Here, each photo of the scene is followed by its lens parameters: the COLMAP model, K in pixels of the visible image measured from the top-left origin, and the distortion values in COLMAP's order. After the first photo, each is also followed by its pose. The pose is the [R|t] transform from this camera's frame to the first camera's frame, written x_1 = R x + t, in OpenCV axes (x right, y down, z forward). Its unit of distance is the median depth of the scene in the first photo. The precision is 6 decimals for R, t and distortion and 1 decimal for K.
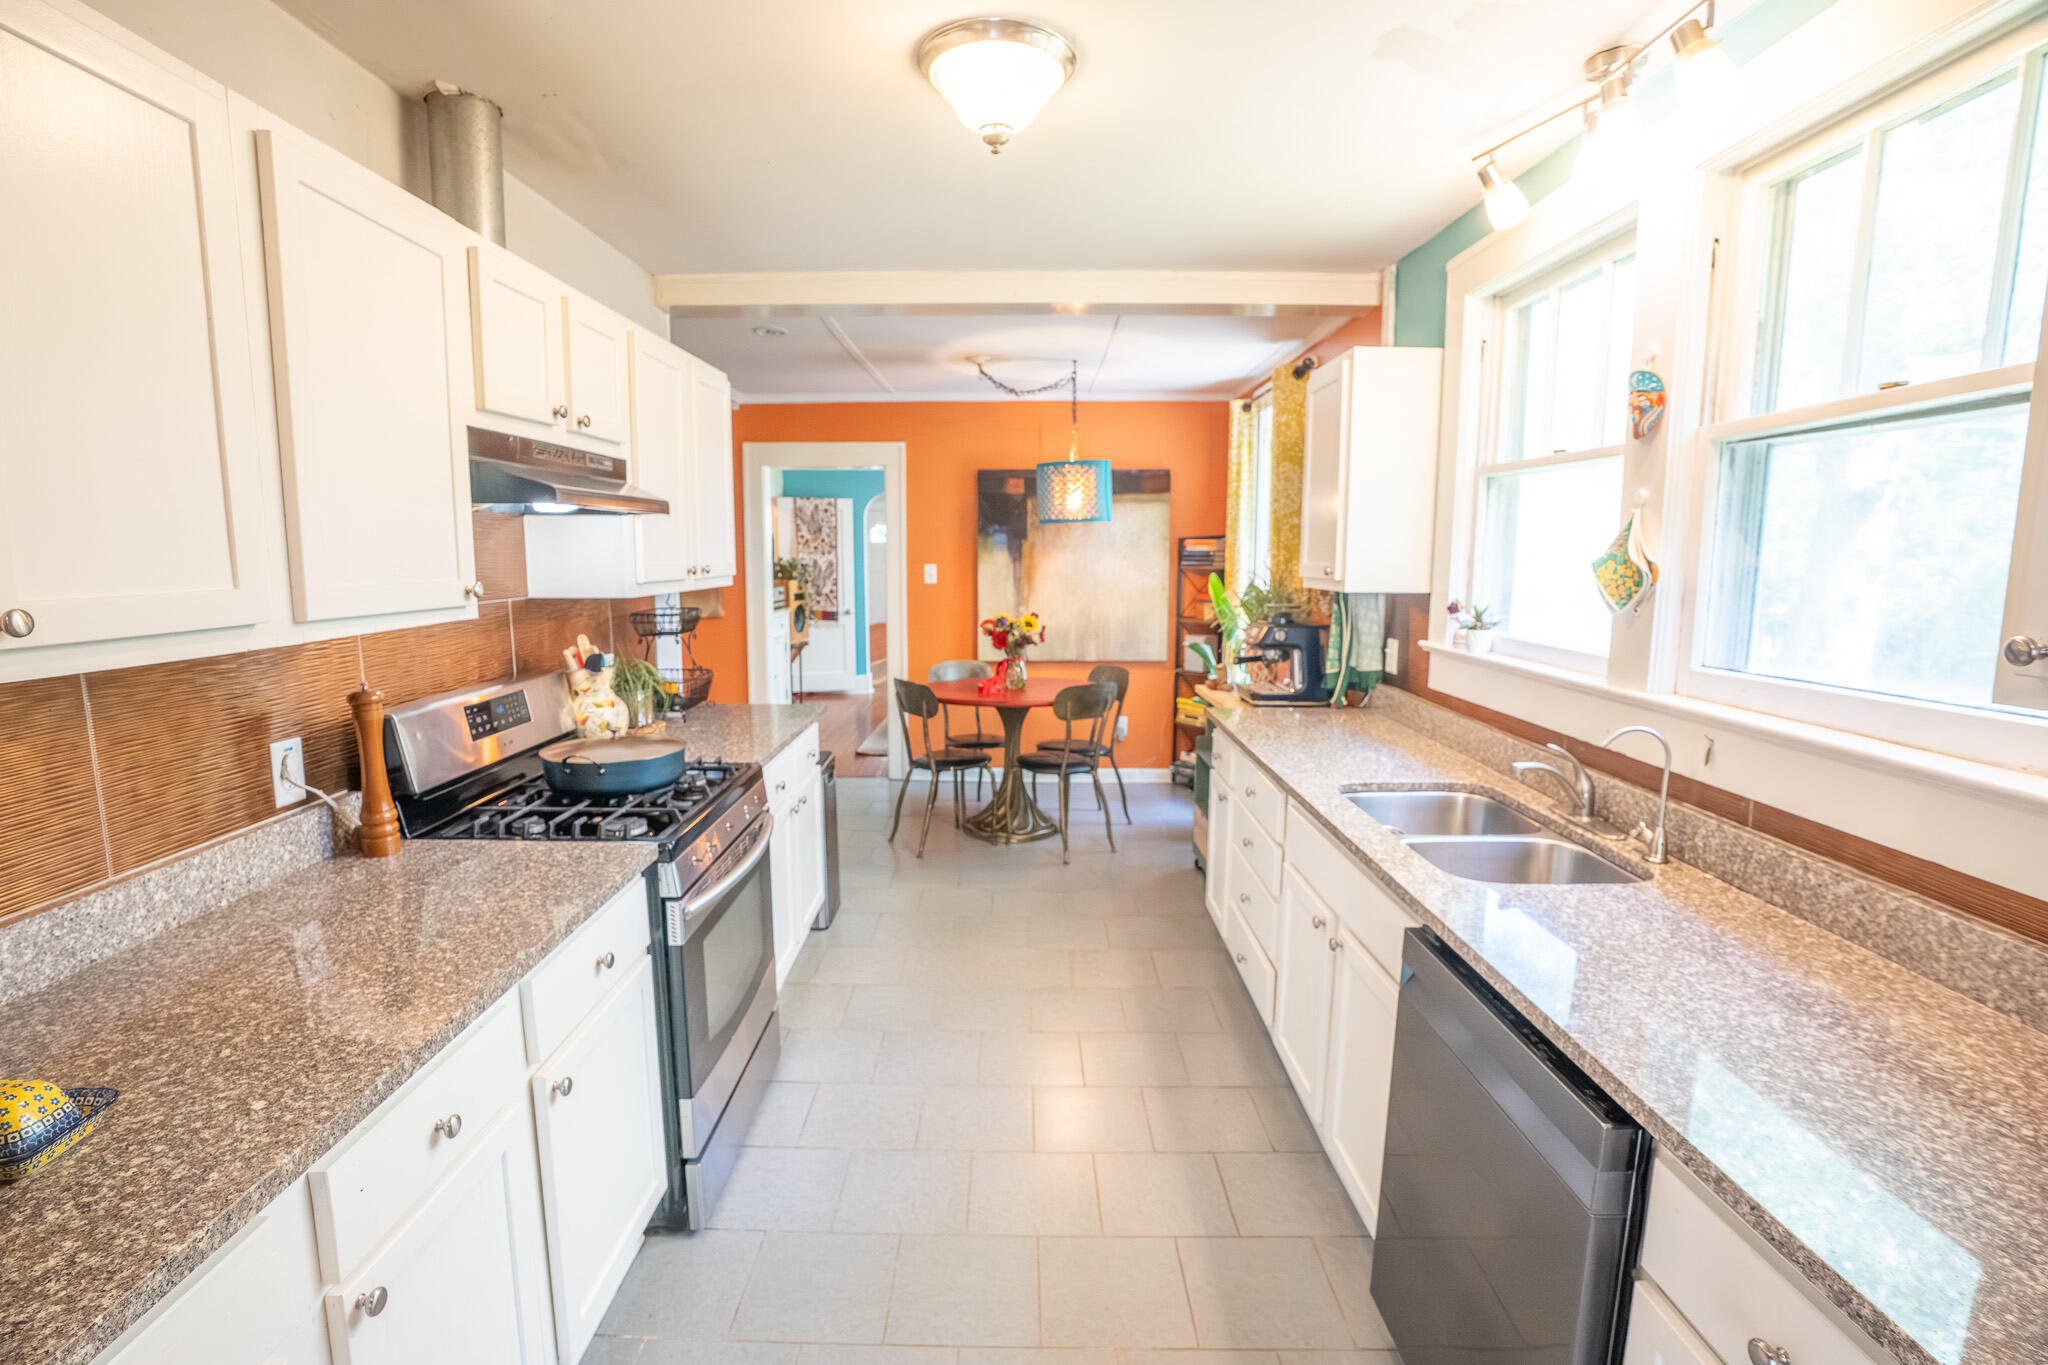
lens RADIAL K [[953.7, 0, 1006.2], [0, 953.7, 682.7], [0, 0, 1]] dist [-0.068987, 0.027940]
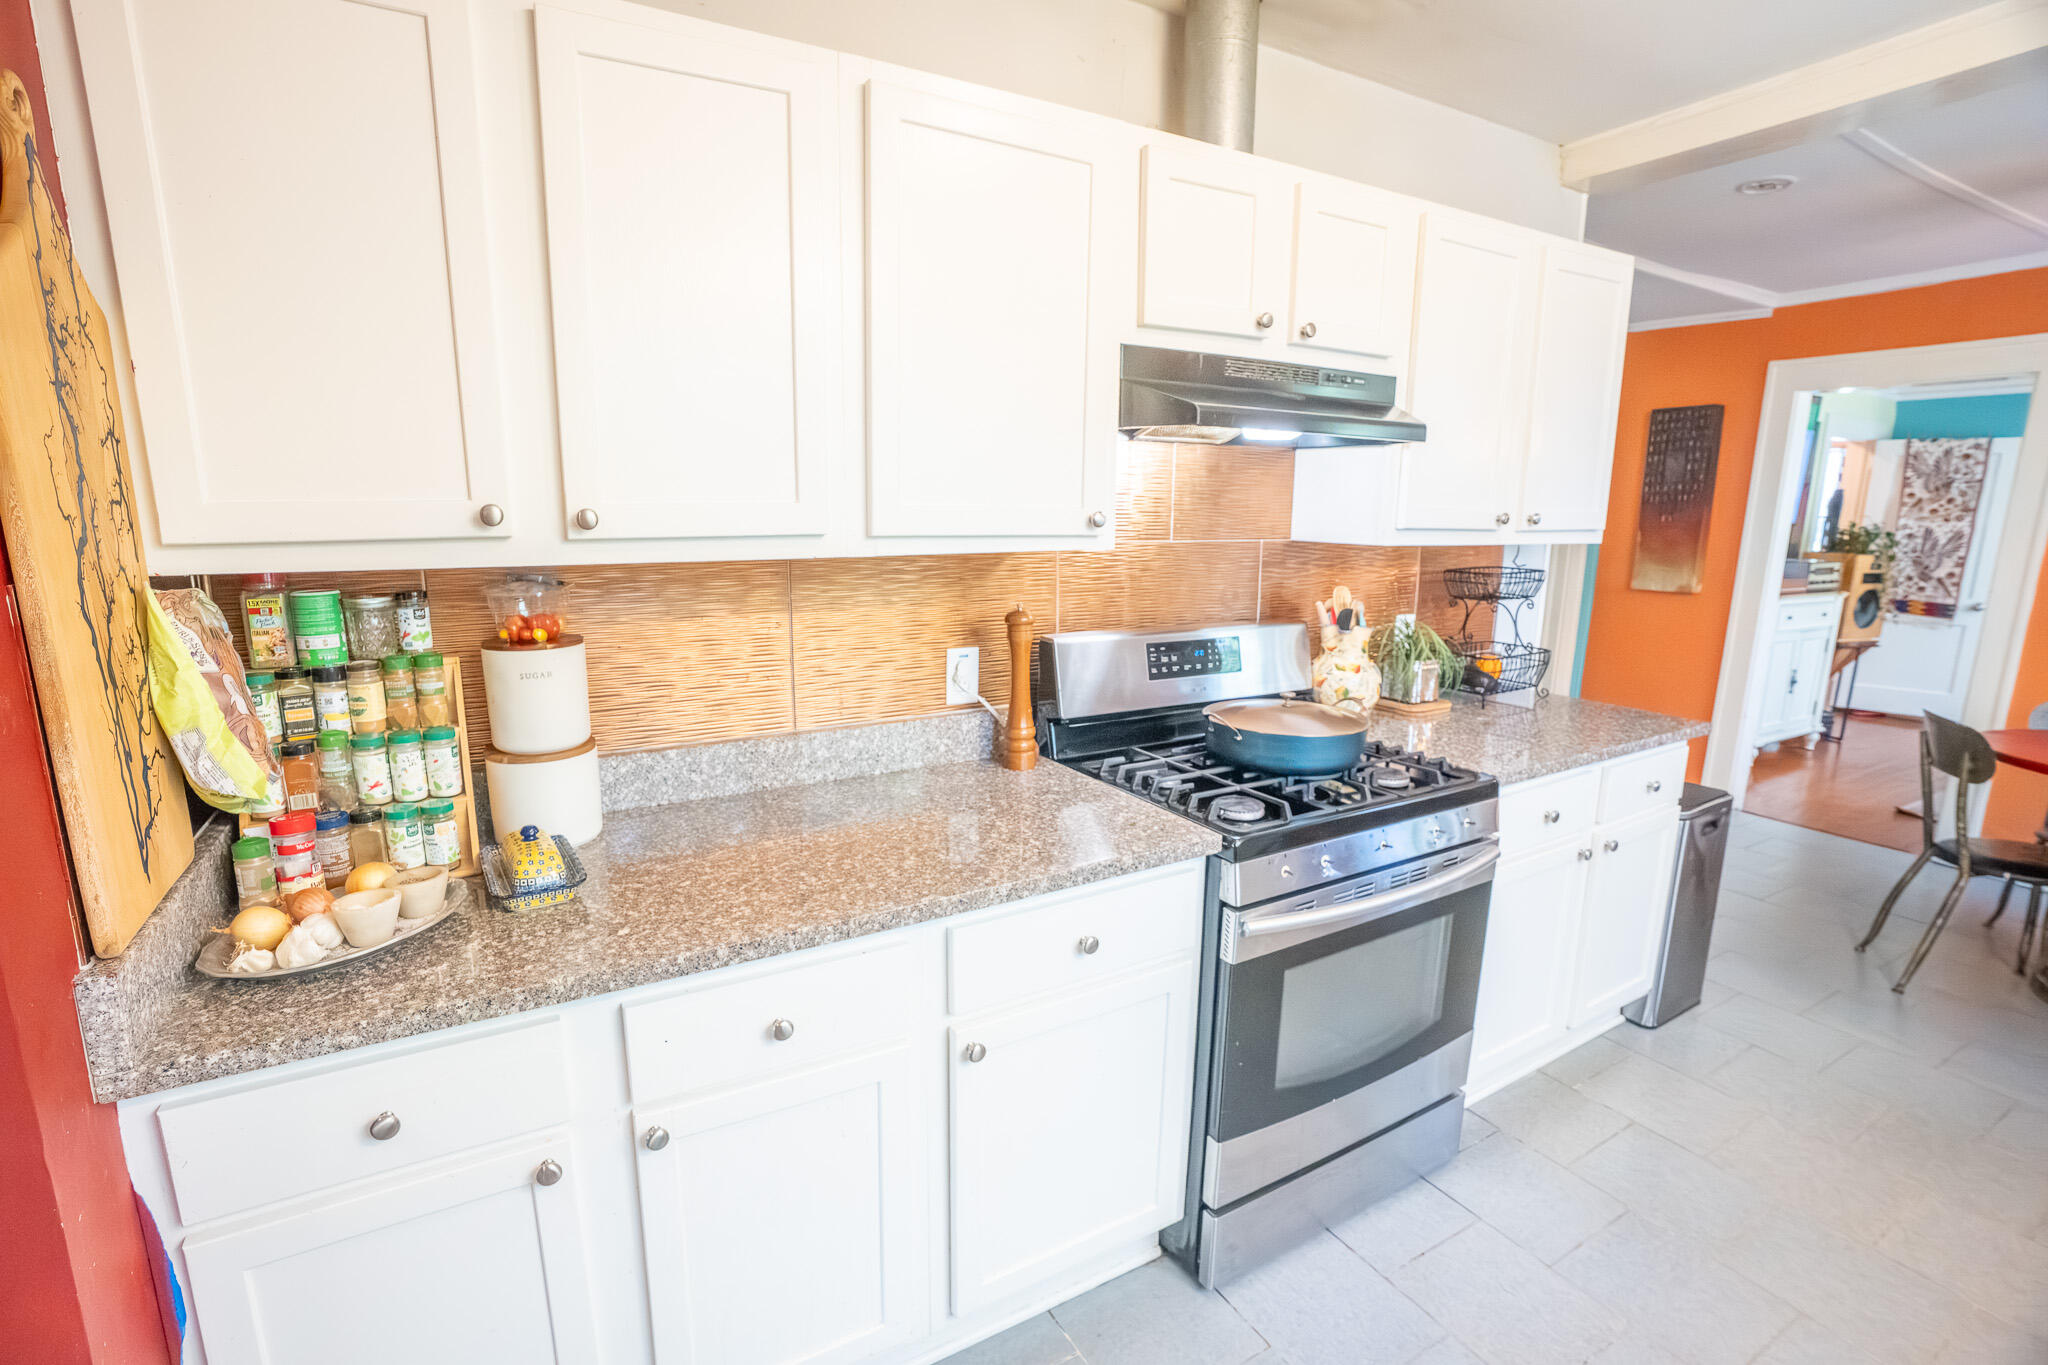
lens RADIAL K [[934.9, 0, 1003.5], [0, 934.9, 688.8], [0, 0, 1]] dist [-0.067490, 0.023588]
pose [[0.496324, 0.169135, -0.851502, 0.175290], [-0.126946, 0.984435, 0.121545, -0.026042], [0.858806, 0.047769, 0.510069, 0.353654]]
